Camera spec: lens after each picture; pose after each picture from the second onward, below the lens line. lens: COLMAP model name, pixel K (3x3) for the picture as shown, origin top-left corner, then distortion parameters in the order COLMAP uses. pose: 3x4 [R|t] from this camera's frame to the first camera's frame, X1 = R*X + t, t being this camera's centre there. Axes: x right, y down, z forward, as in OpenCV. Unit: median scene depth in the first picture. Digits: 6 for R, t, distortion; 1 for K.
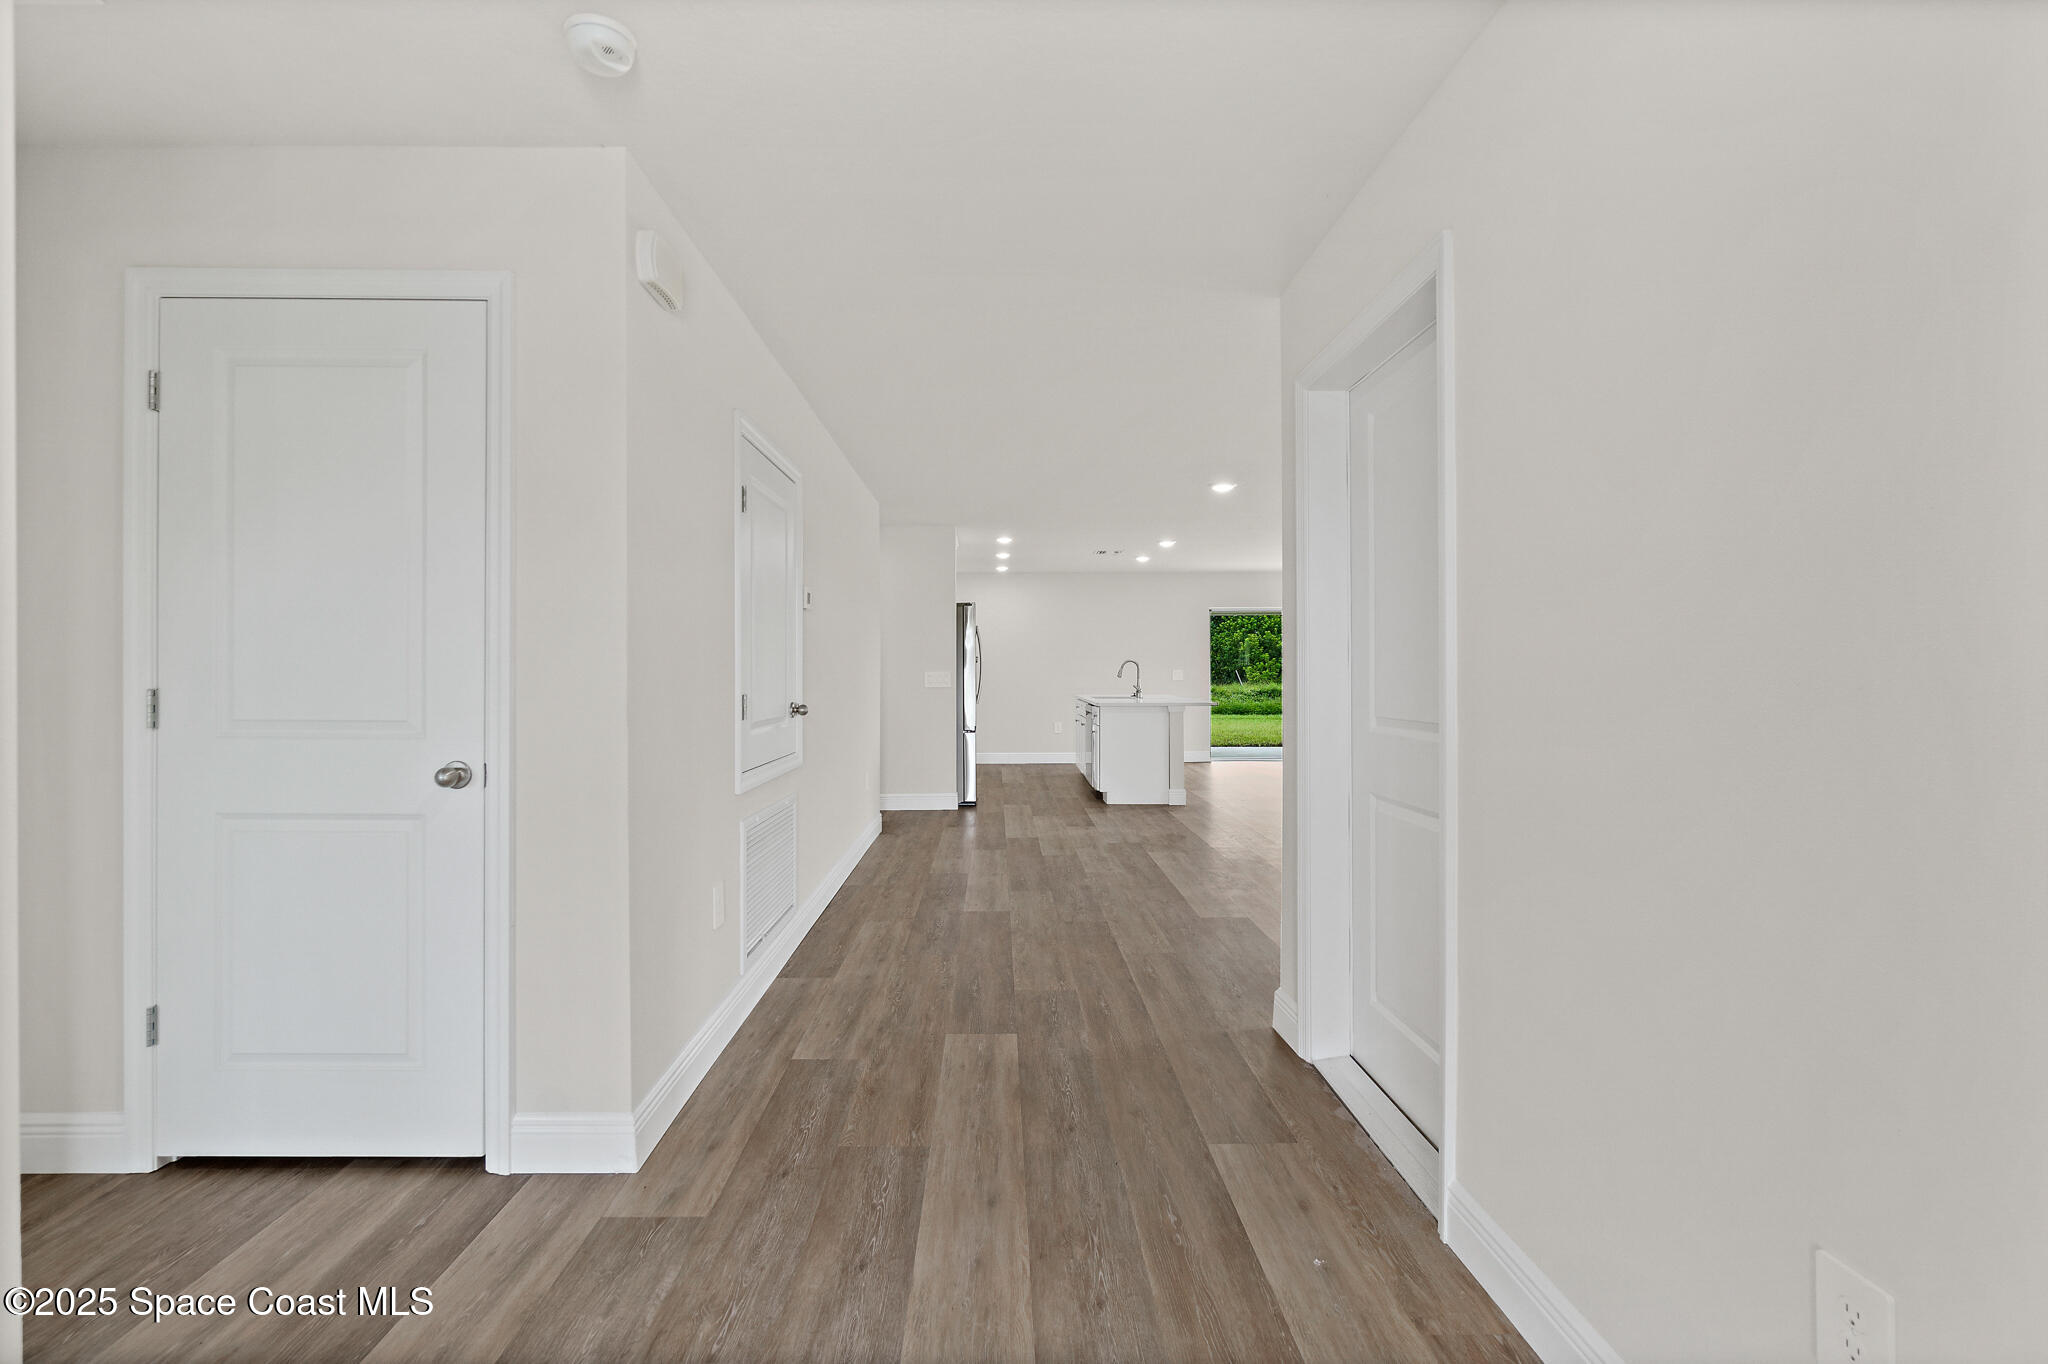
lens RADIAL K [[892.3, 0, 1003.8], [0, 892.3, 677.5], [0, 0, 1]] dist [0.000167, 0.000490]
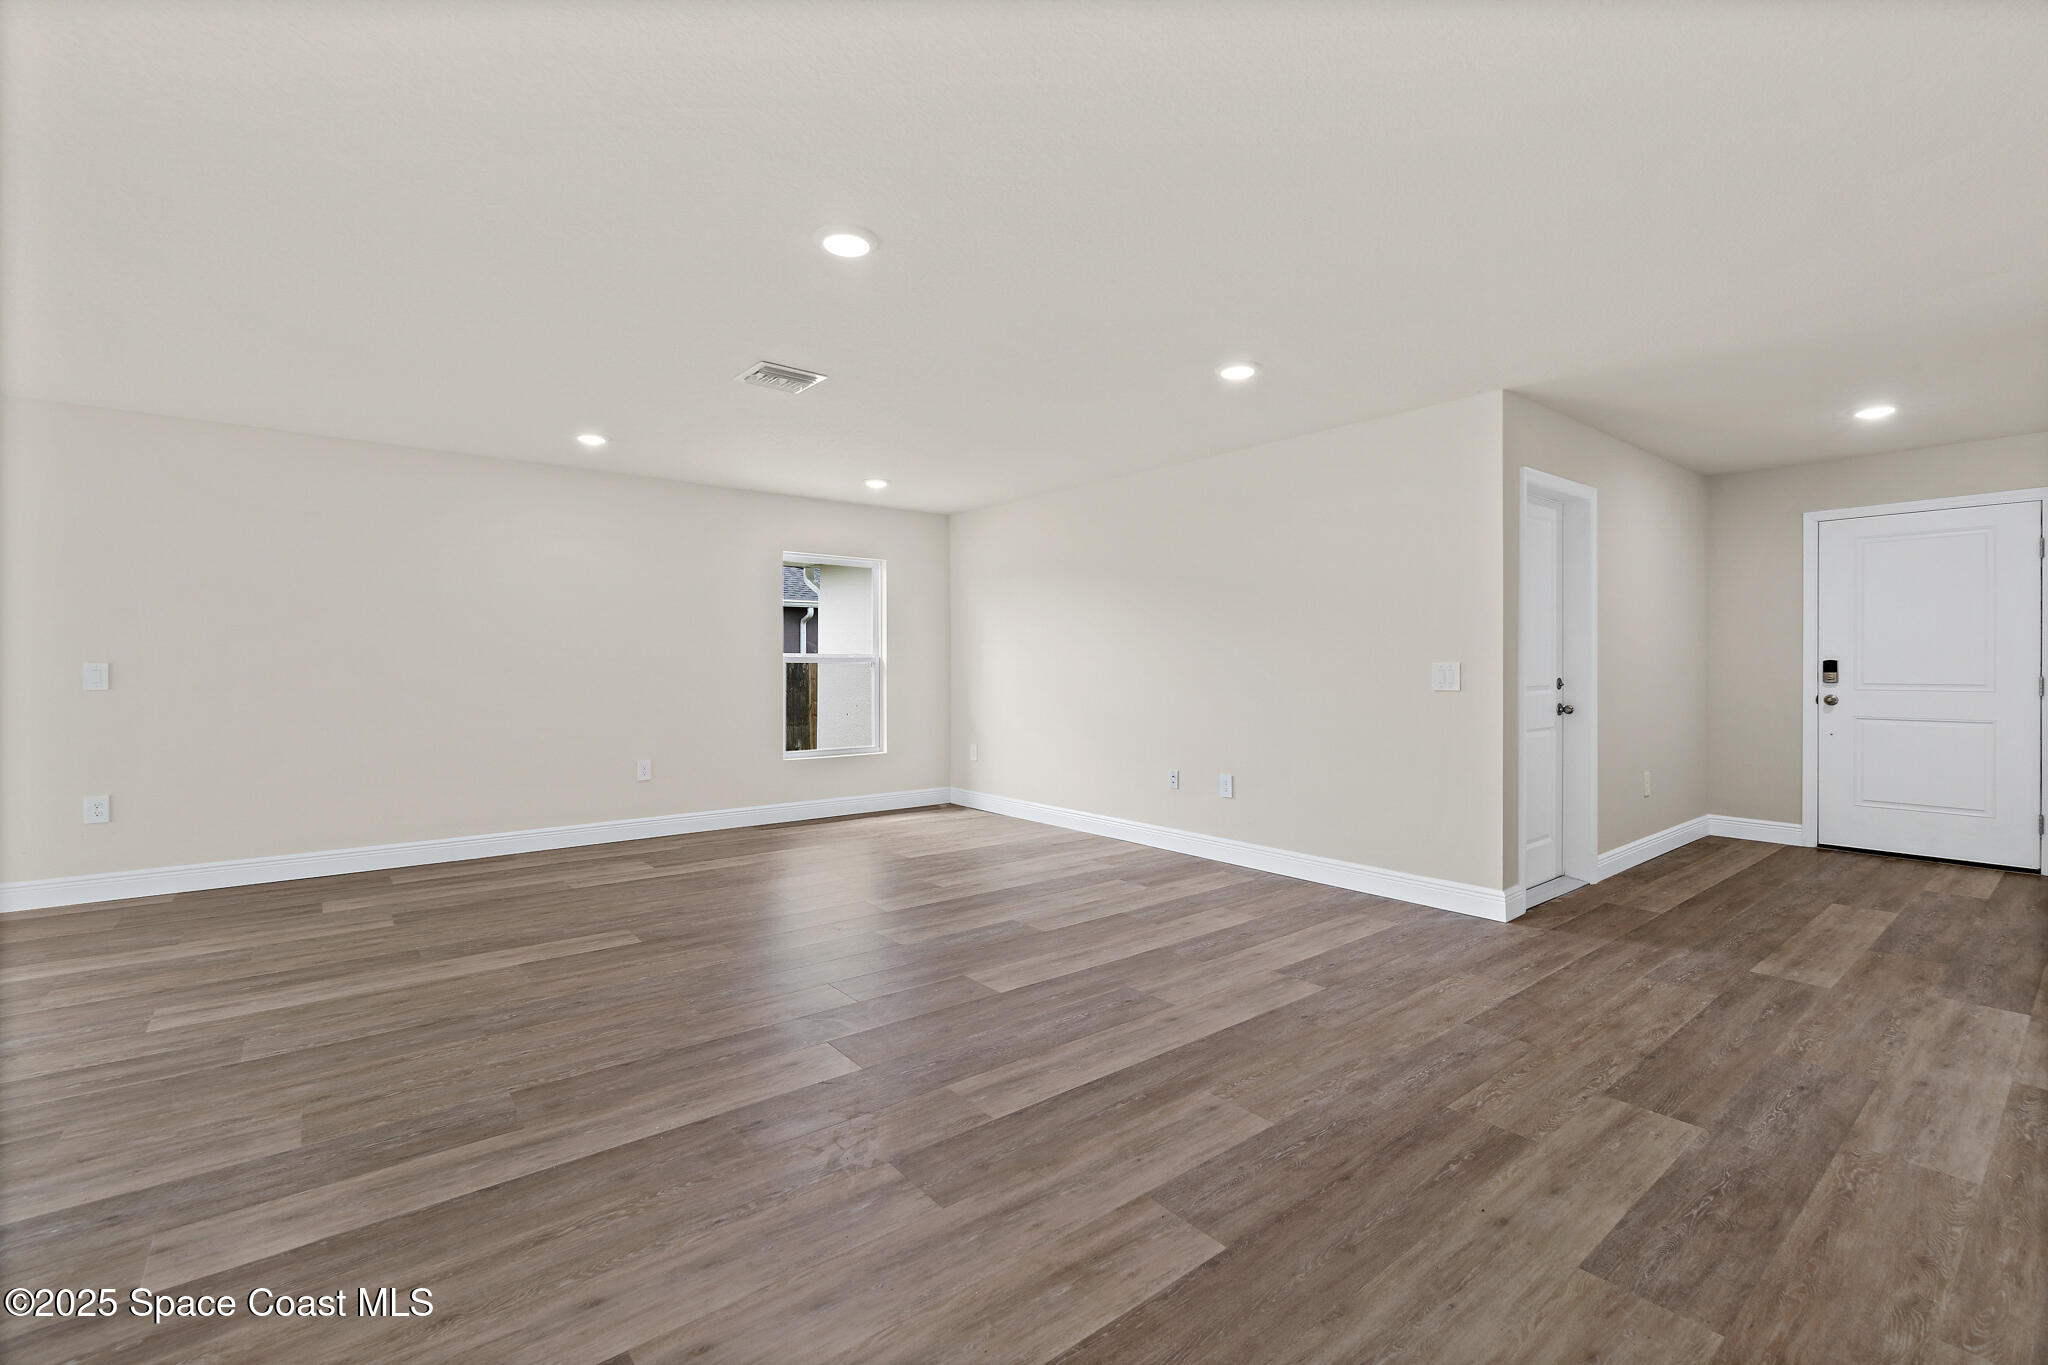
lens RADIAL K [[883.1, 0, 1002.9], [0, 883.1, 703.7], [0, 0, 1]] dist [-0.004688, 0.000810]
pose [[-0.607813, -0.032605, 0.793411, -0.184337], [0.008775, 0.998820, 0.047768, -0.008516], [-0.794032, 0.035996, -0.606810, 1.542674]]
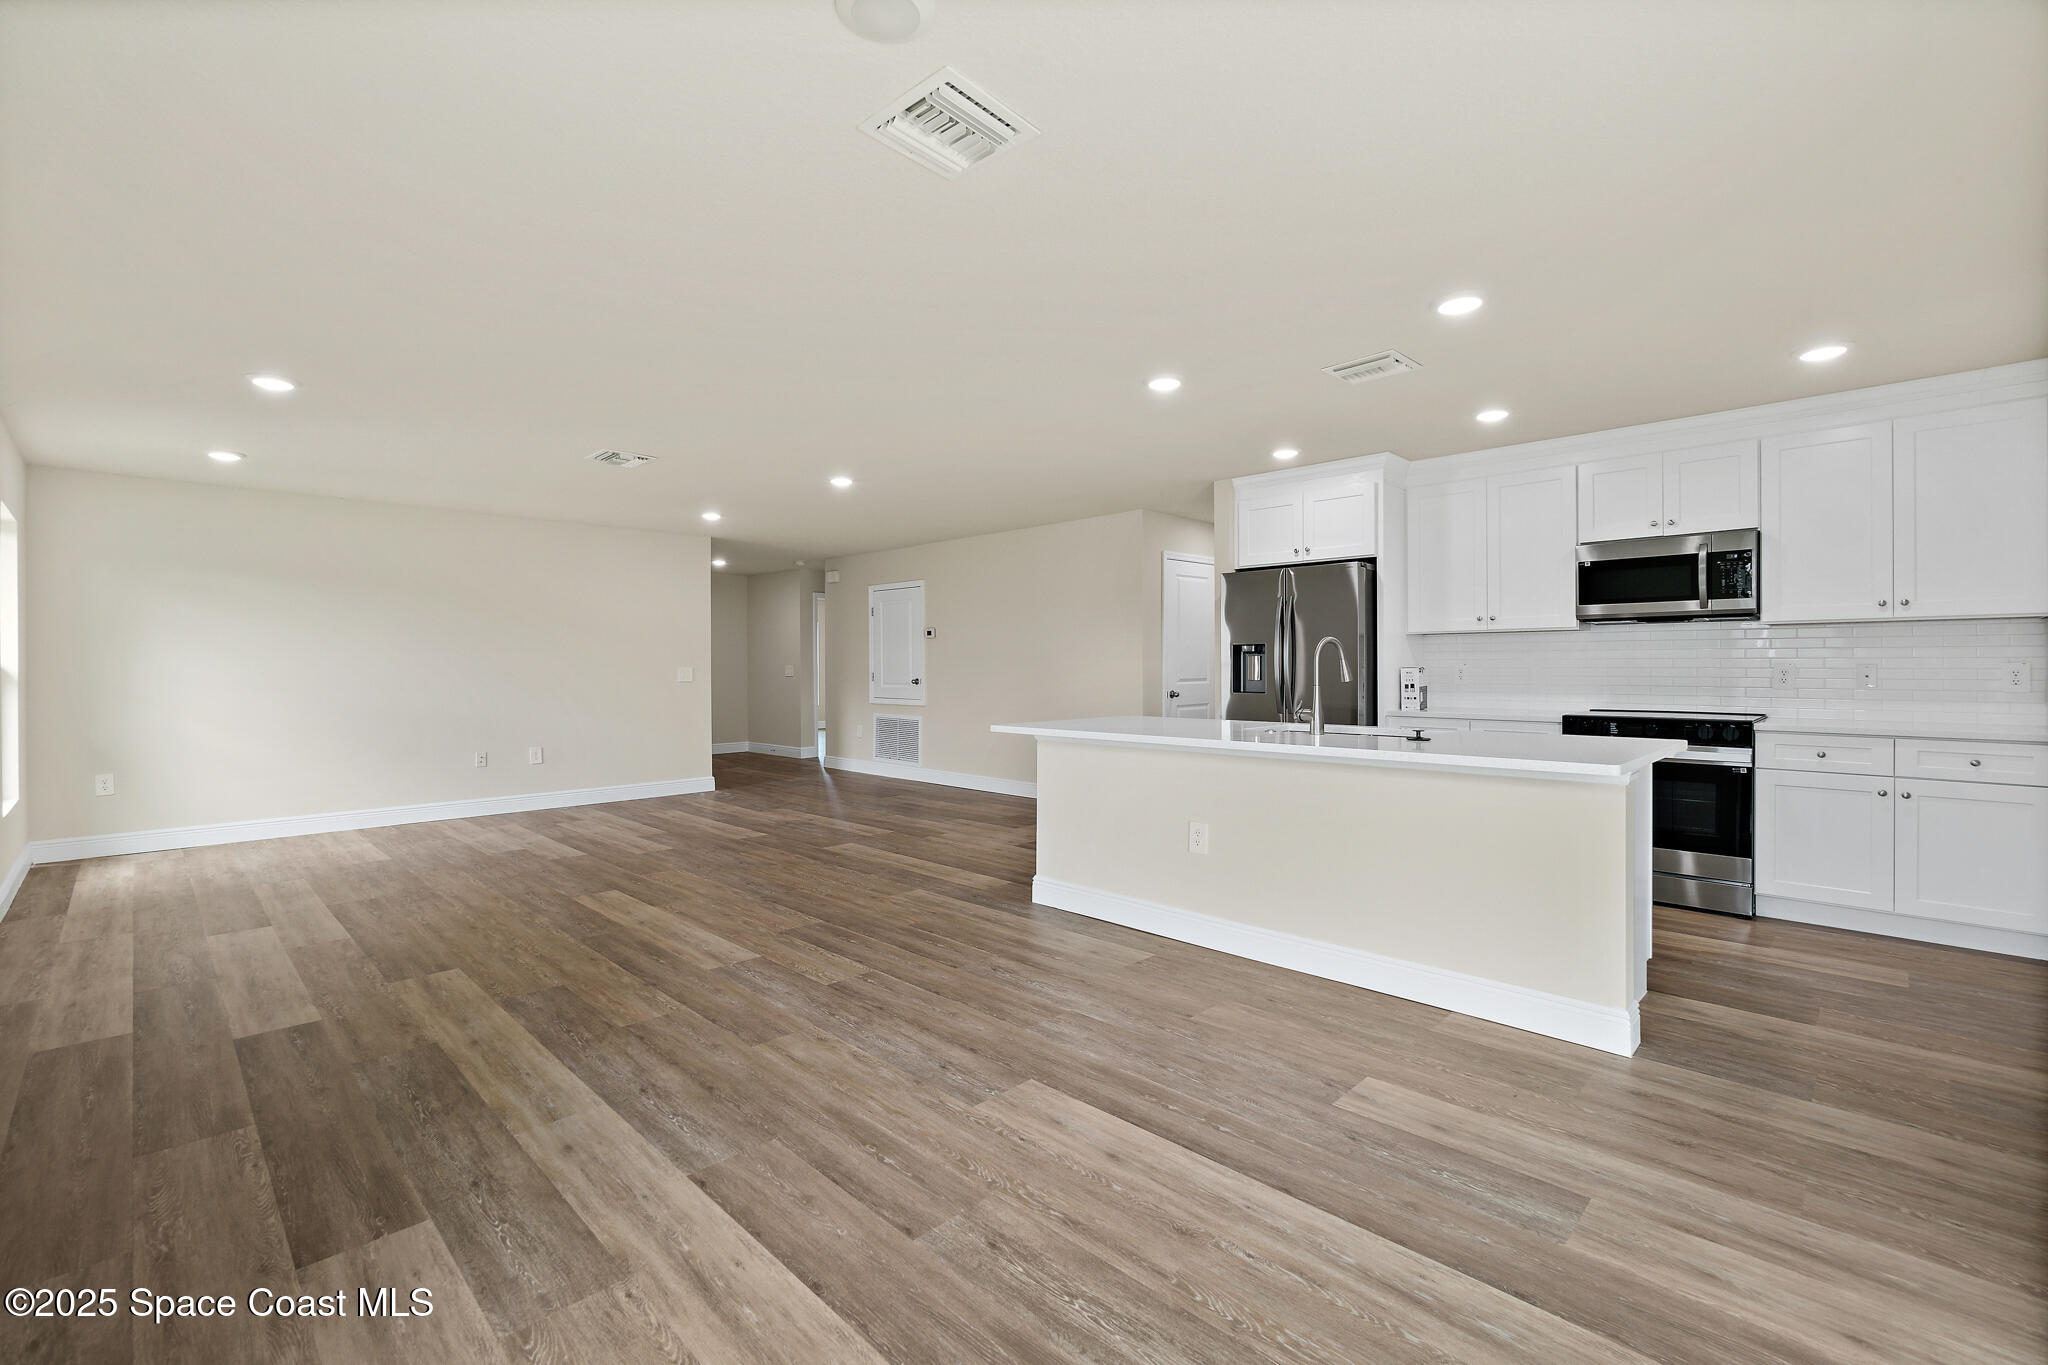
lens RADIAL K [[887.8, 0, 1009.4], [0, 887.8, 669.5], [0, 0, 1]] dist [-0.001214, 0.001107]
pose [[-0.715257, 0.009039, -0.698803, 1.036080], [-0.000250, 0.999913, 0.013190, -0.022868], [0.698862, 0.009609, -0.715192, 2.364553]]
